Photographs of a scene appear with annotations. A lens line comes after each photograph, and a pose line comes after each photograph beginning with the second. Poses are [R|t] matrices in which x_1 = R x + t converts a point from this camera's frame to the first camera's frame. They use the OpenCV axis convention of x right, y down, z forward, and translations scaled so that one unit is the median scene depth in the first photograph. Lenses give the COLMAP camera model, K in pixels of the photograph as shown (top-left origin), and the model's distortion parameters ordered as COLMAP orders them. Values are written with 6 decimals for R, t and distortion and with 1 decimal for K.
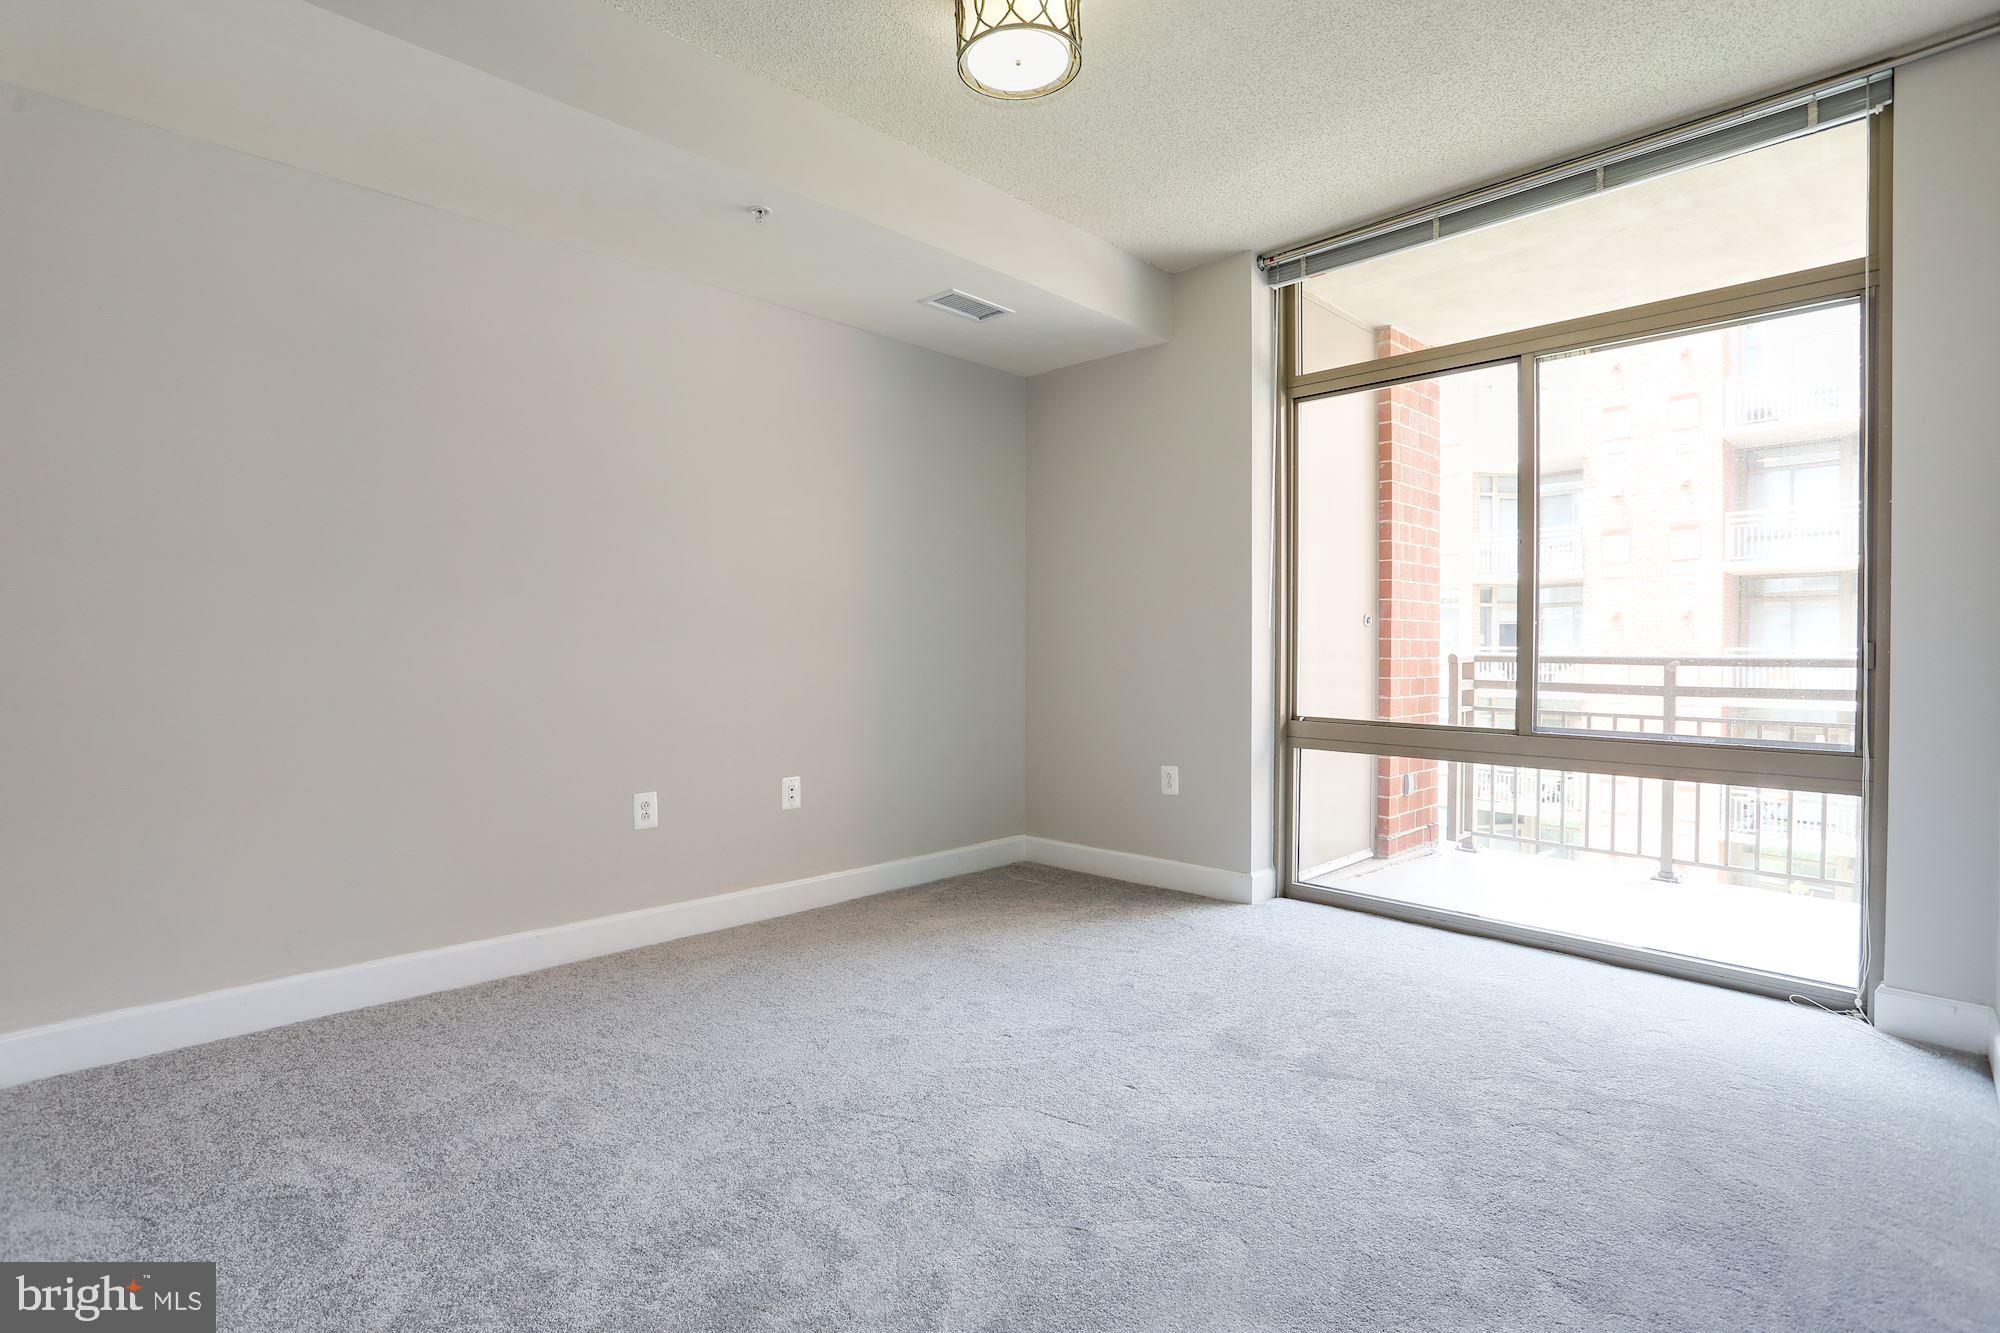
lens RADIAL K [[991.0, 0, 998.7], [0, 991.0, 665.1], [0, 0, 1]] dist [-0.064480, 0.032744]
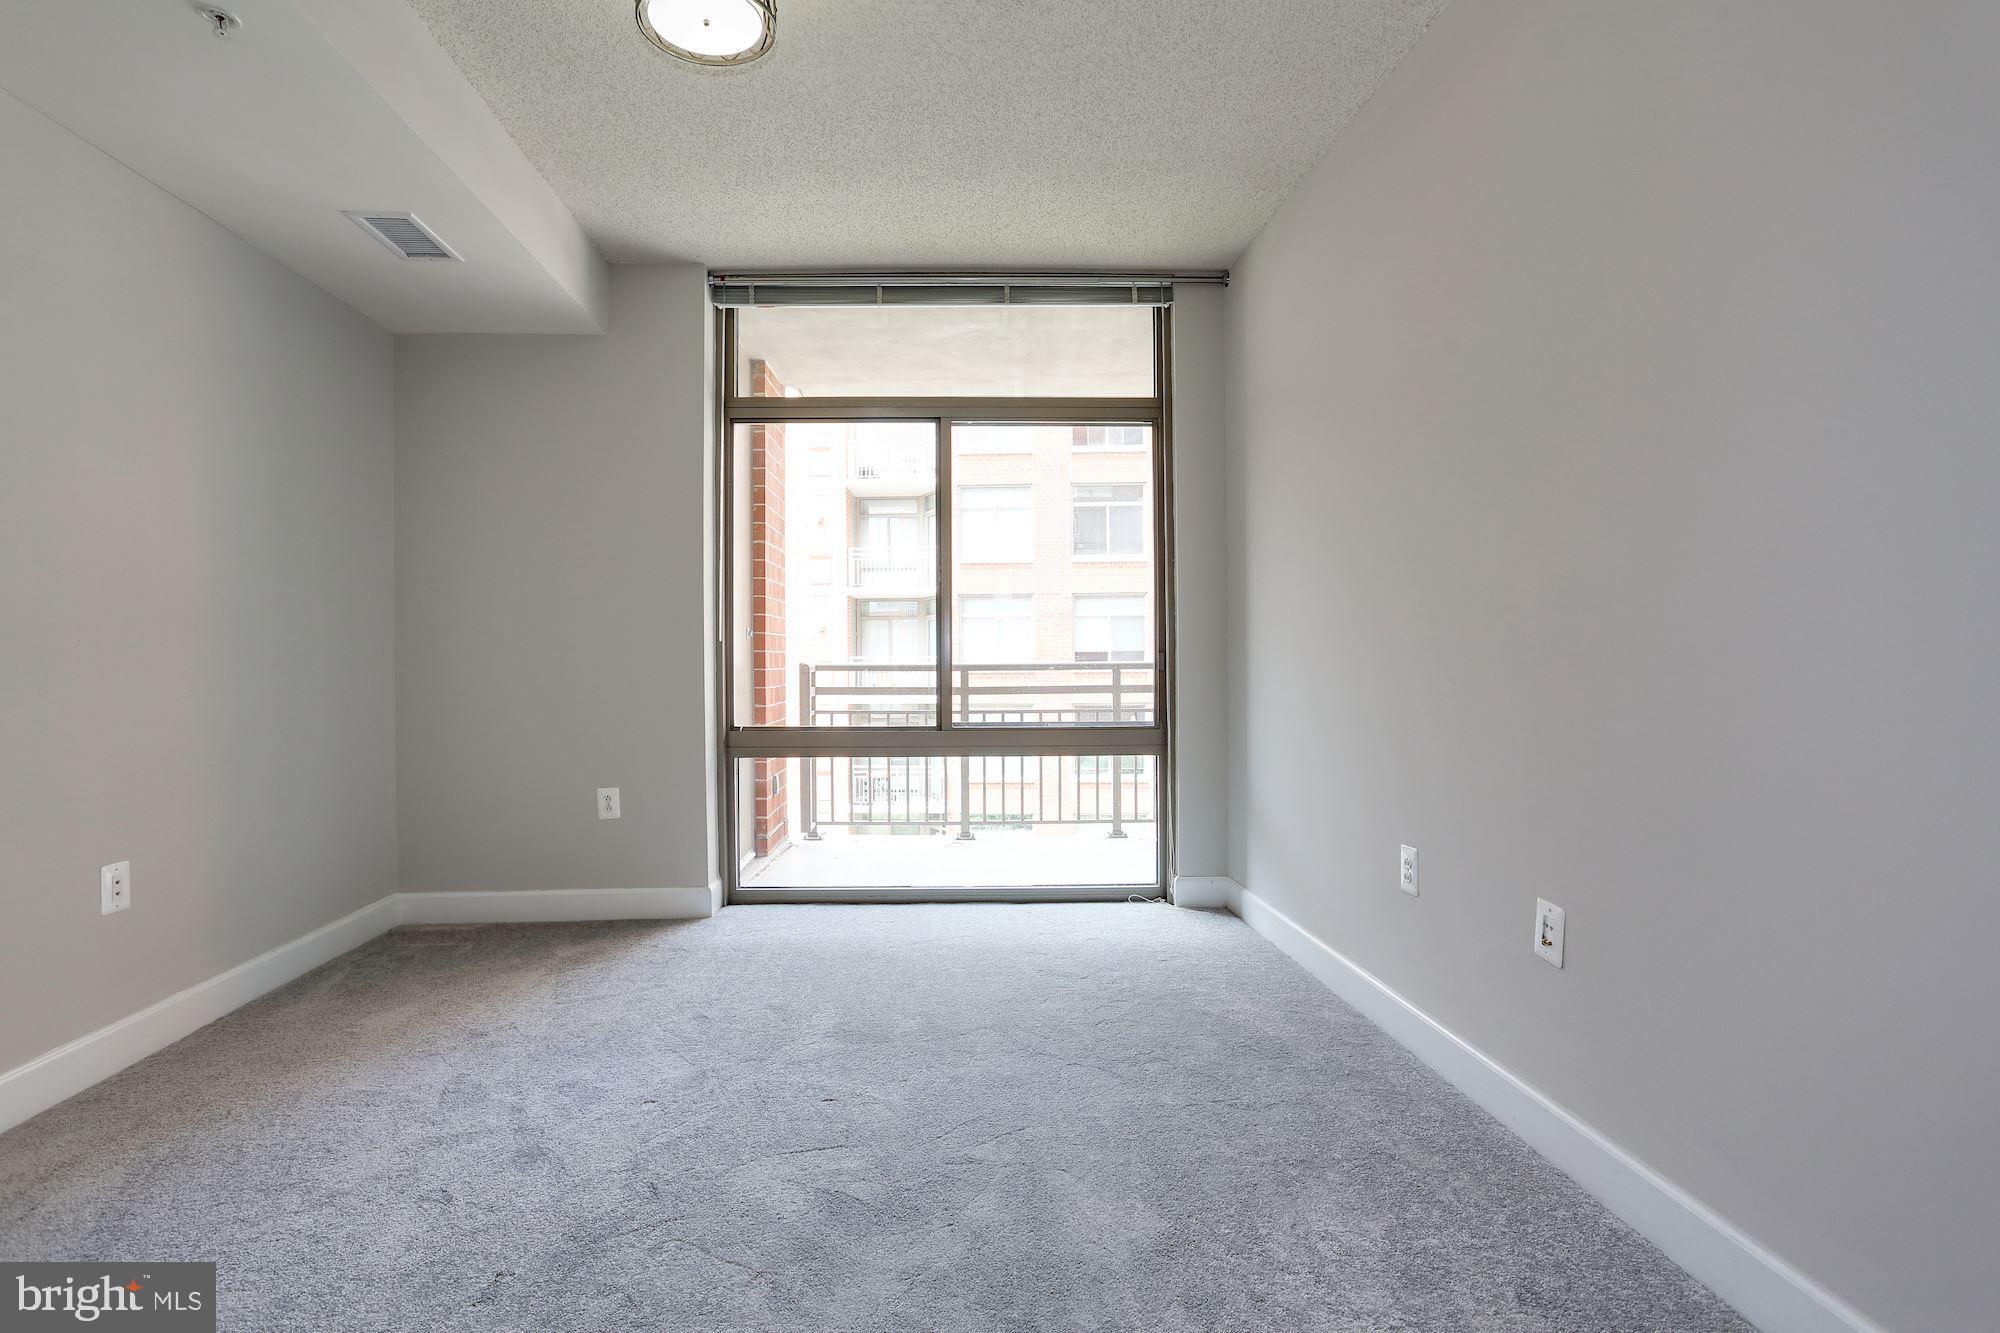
lens RADIAL K [[983.1, 0, 987.0], [0, 983.1, 666.6], [0, 0, 1]] dist [-0.061074, 0.052821]
pose [[0.665015, -0.014678, 0.746686, -0.298746], [0.021686, 0.999765, 0.000339, -0.005969], [-0.746515, 0.015967, 0.665177, 0.126786]]
